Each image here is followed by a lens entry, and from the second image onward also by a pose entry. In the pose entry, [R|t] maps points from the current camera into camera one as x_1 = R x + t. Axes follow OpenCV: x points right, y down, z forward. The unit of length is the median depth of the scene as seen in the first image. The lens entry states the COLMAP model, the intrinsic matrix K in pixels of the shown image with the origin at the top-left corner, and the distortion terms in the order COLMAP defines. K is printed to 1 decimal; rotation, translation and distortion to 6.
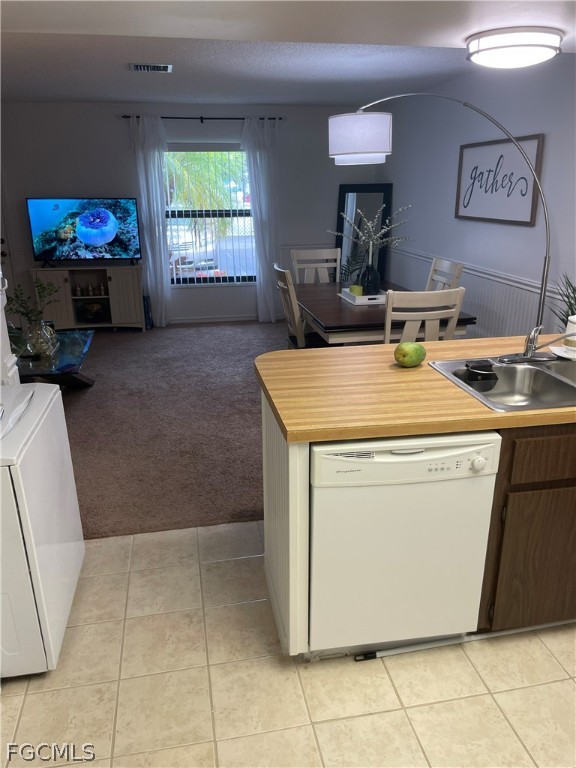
lens RADIAL K [[593.8, 0, 296.5], [0, 593.8, 383.2], [0, 0, 1]] dist [0.112983, -0.169072]
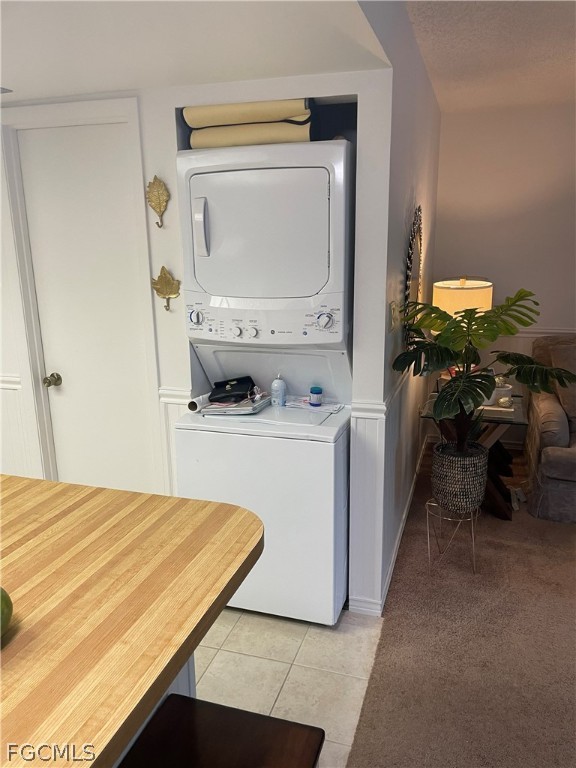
lens RADIAL K [[593.8, 0, 296.5], [0, 593.8, 383.2], [0, 0, 1]] dist [0.112983, -0.169072]
pose [[-0.473958, 0.215836, -0.853685, 0.280778], [-0.272004, 0.886192, 0.375069, -0.282307], [0.837483, 0.409973, -0.361309, 0.872847]]
